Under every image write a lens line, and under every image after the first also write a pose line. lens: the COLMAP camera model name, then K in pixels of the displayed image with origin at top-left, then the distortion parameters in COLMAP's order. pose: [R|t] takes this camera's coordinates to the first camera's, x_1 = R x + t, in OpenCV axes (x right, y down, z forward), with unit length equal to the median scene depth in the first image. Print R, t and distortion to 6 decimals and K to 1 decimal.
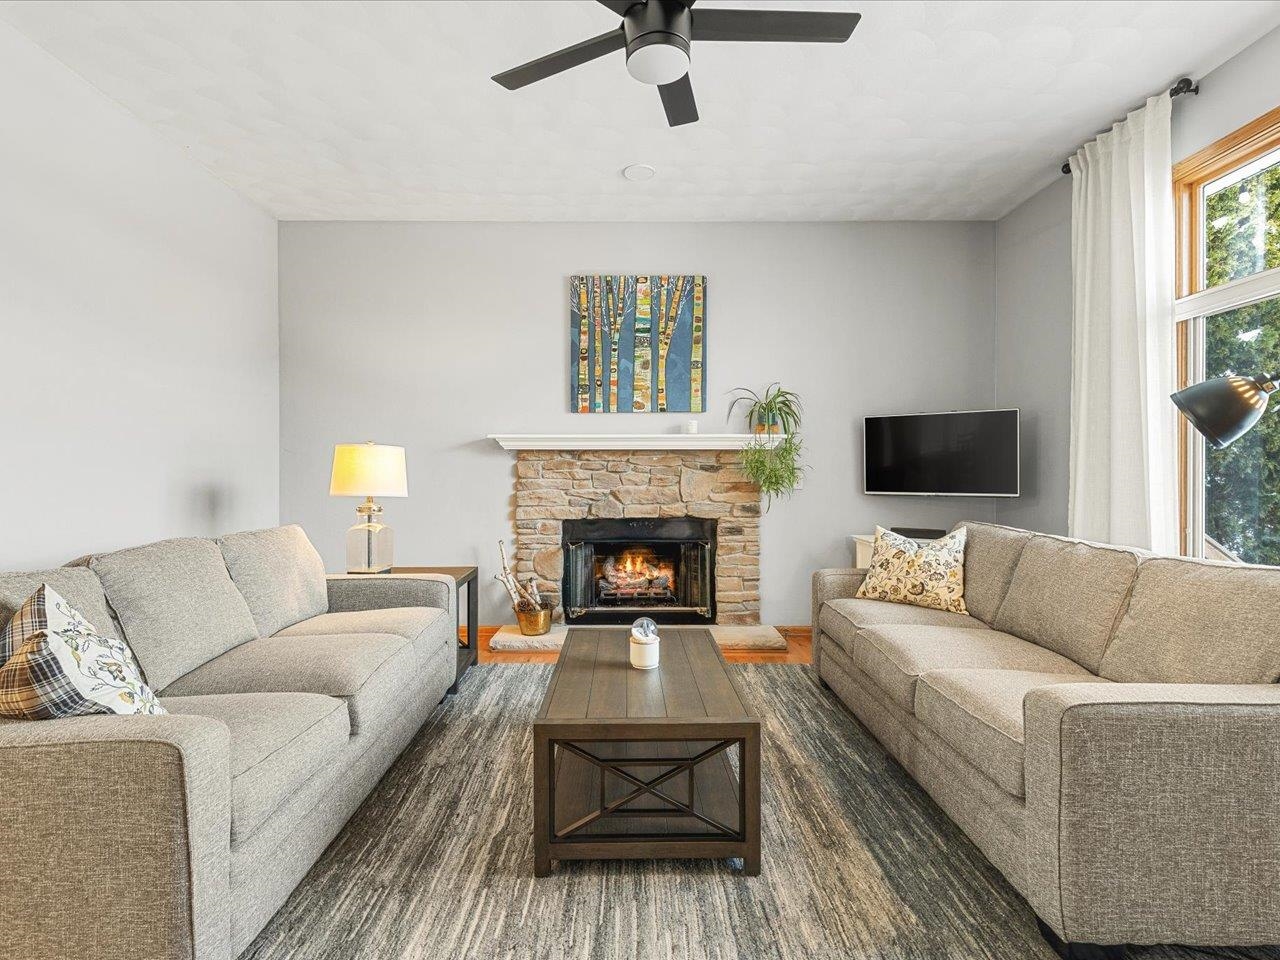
lens RADIAL K [[653.1, 0, 637.3], [0, 653.1, 474.3], [0, 0, 1]] dist [0.000518, -0.000034]
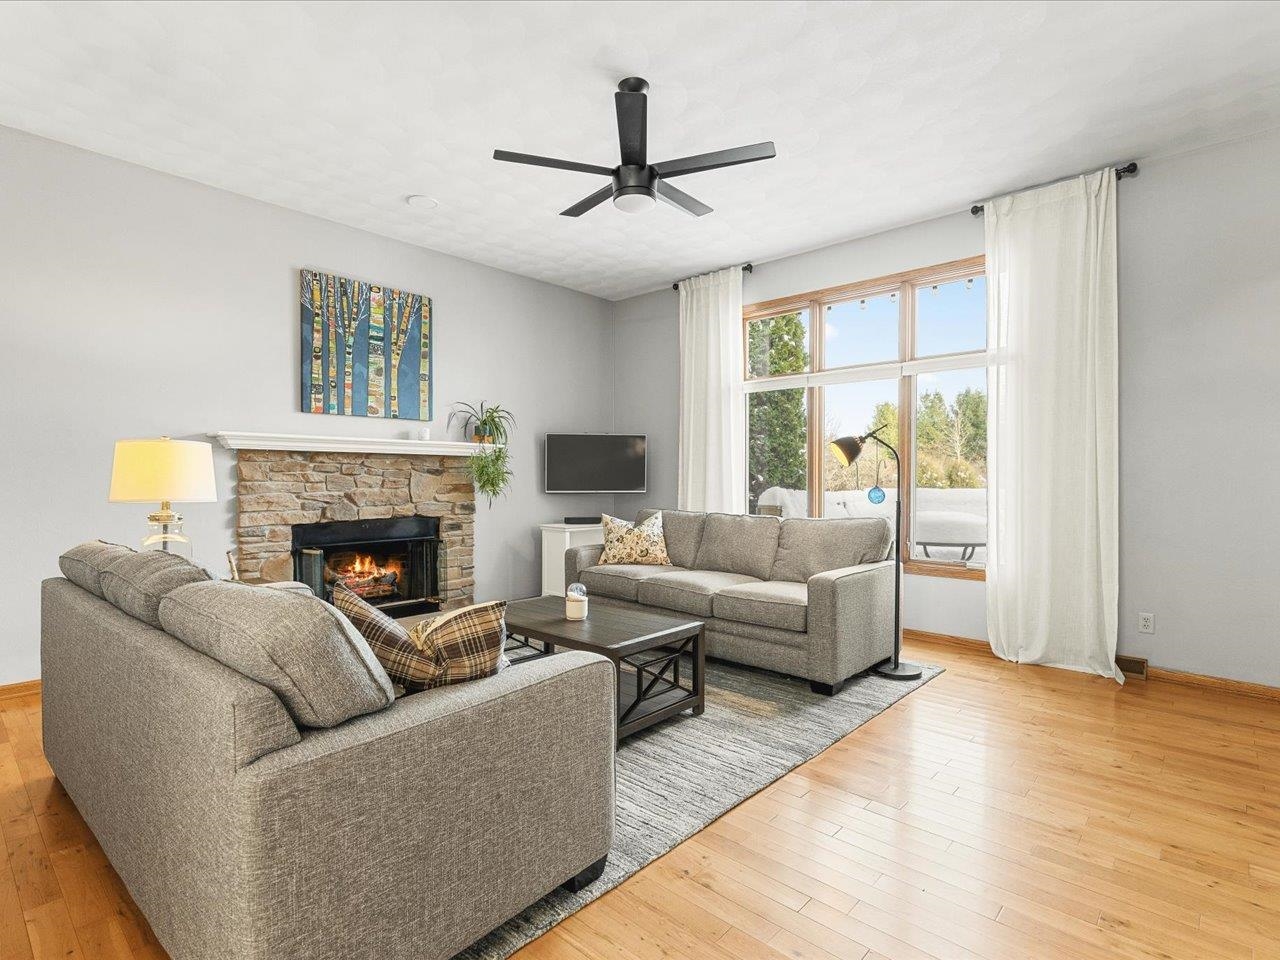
lens RADIAL K [[653.1, 0, 638.7], [0, 653.1, 482.3], [0, 0, 1]] dist [0.000518, -0.000034]
pose [[0.670725, -0.002593, 0.741702, -0.482394], [-0.001934, 0.999984, 0.005245, 0.002189], [-0.741704, -0.004952, 0.670710, -0.006108]]
